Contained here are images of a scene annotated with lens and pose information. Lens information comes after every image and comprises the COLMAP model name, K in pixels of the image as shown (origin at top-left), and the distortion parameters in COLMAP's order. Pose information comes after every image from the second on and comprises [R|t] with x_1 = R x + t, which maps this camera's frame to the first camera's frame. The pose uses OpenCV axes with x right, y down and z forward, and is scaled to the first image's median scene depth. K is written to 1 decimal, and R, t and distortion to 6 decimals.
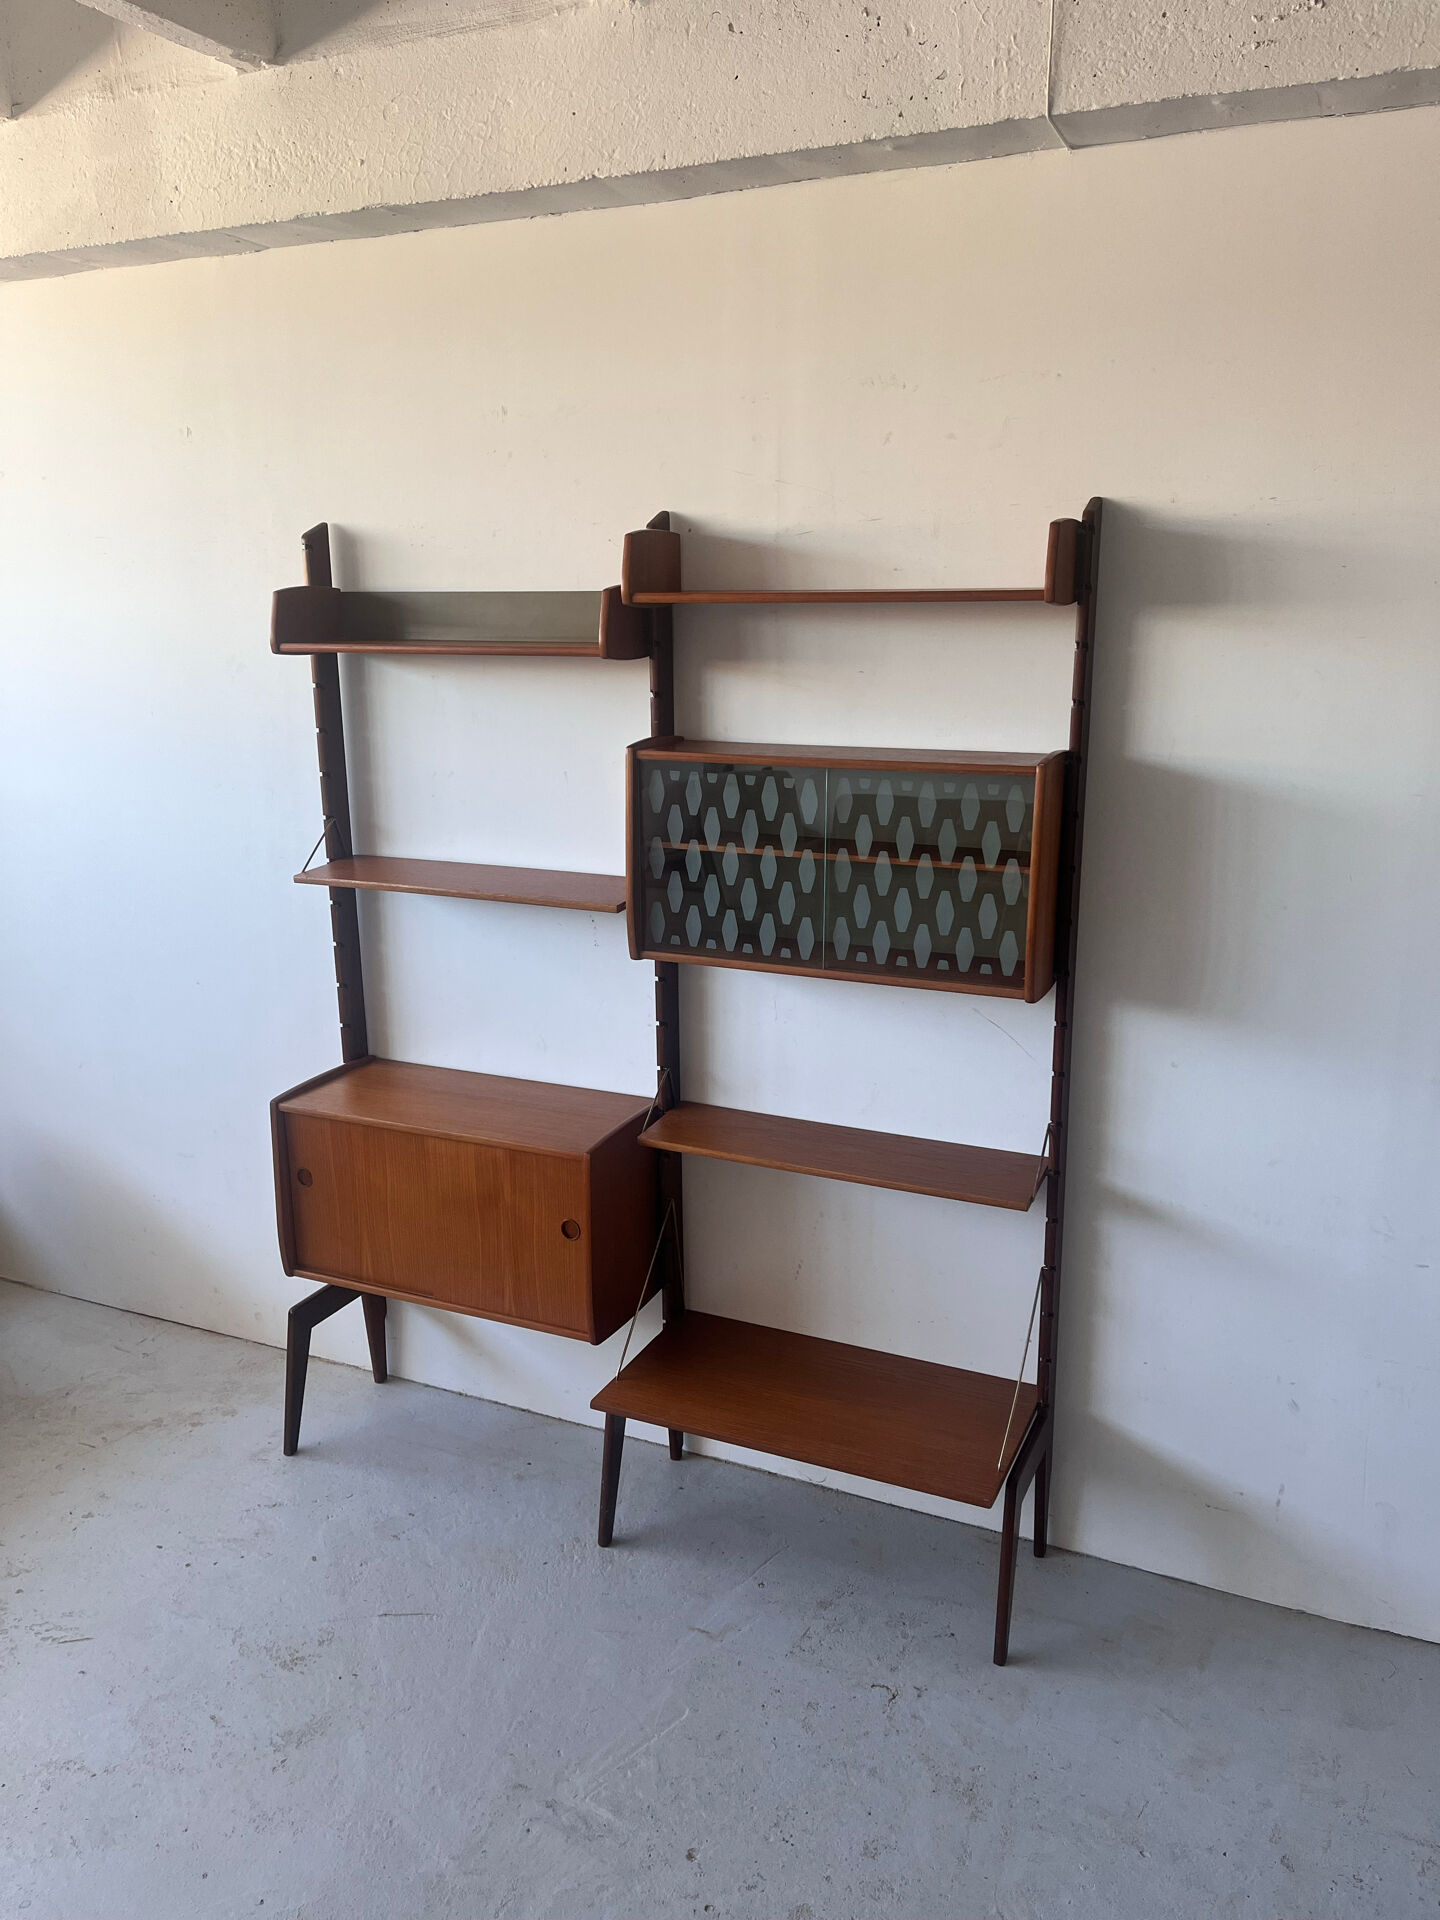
lens RADIAL K [[1445.7, 0, 724.3], [0, 1445.7, 957.7], [0, 0, 1]] dist [0.079773, -0.117061]
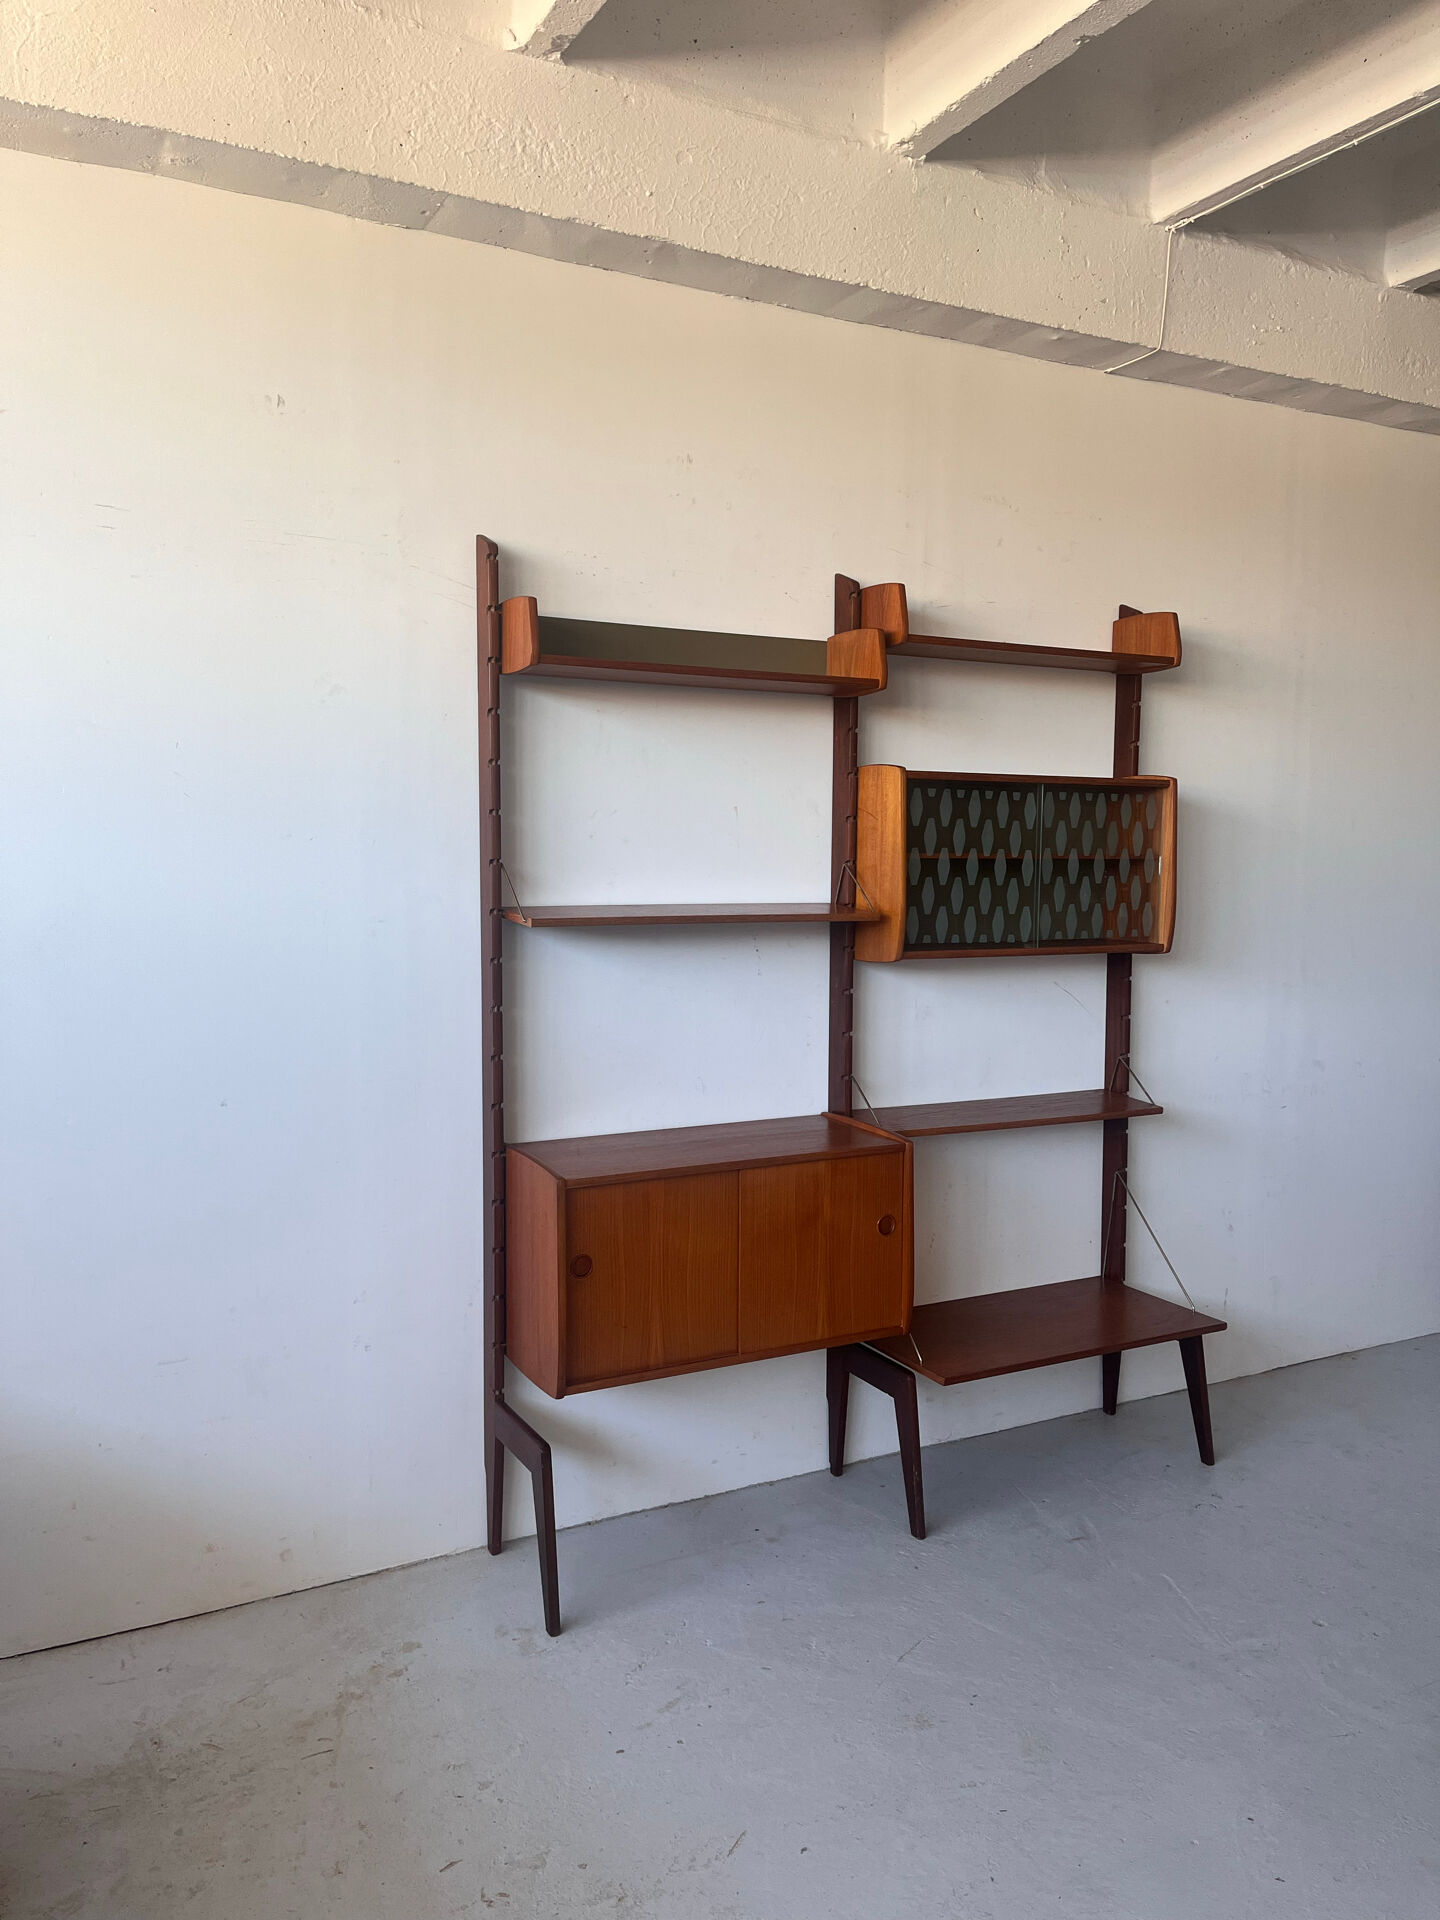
lens RADIAL K [[1445.7, 0, 723.9], [0, 1445.7, 959.6], [0, 0, 1]] dist [0.079773, -0.117061]
pose [[0.614880, -0.052467, 0.786873, -1.028014], [0.177429, 0.981407, -0.073209, 0.058373], [-0.768402, 0.184629, 0.612757, 0.434761]]
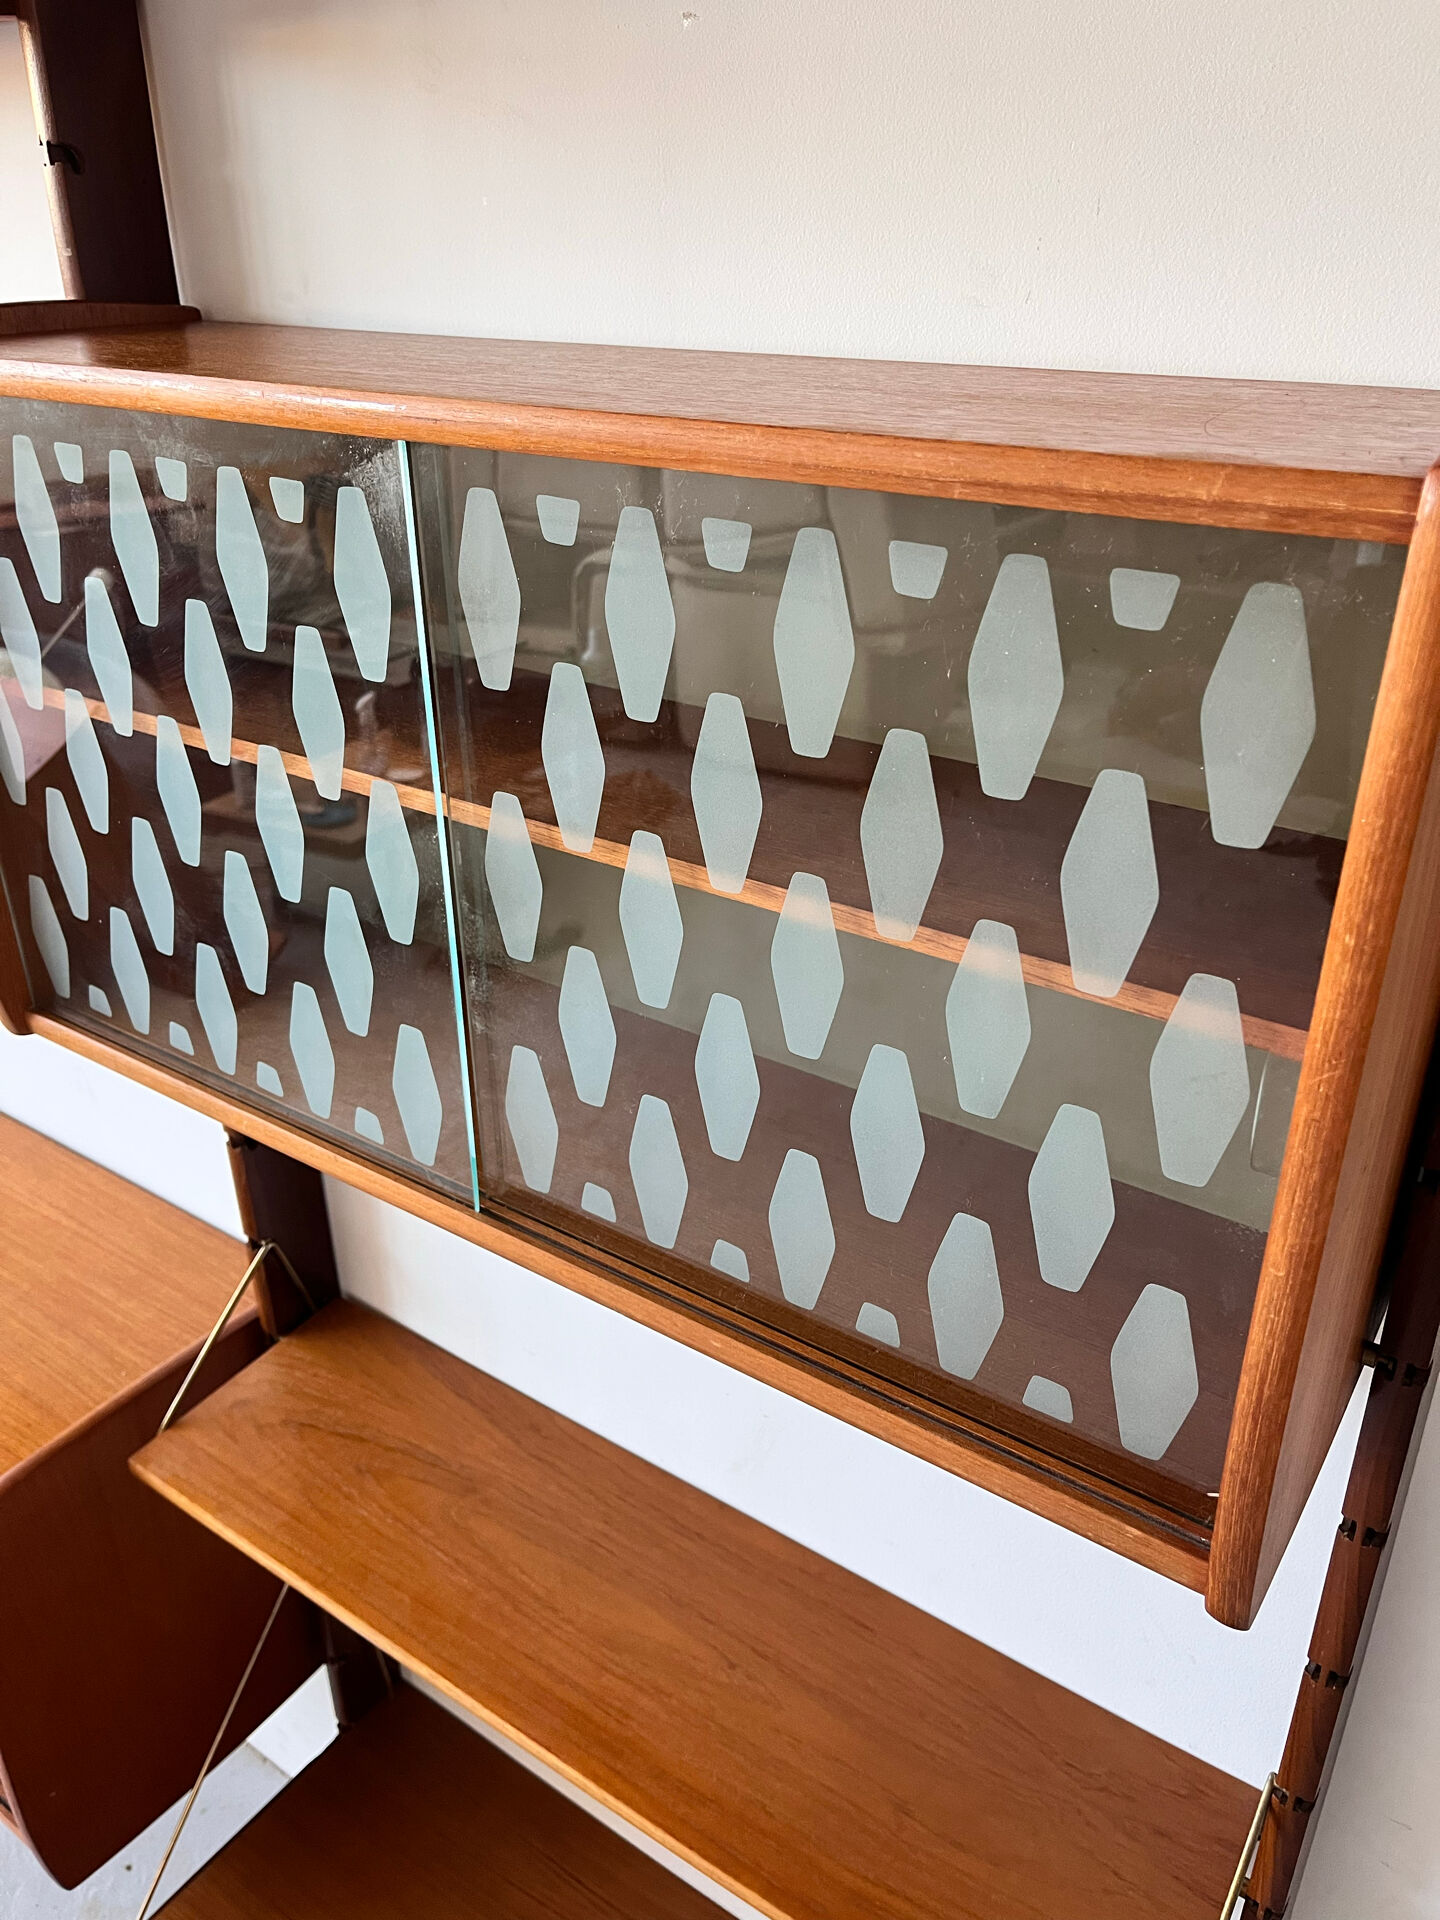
lens RADIAL K [[1445.7, 0, 730.0], [0, 1445.7, 937.4], [0, 0, 1]] dist [0.079773, -0.117061]
pose [[0.983503, 0.079076, -0.162693, 0.150484], [-0.041991, 0.974625, 0.219869, -0.100217], [0.175951, -0.209410, 0.961867, 0.727627]]
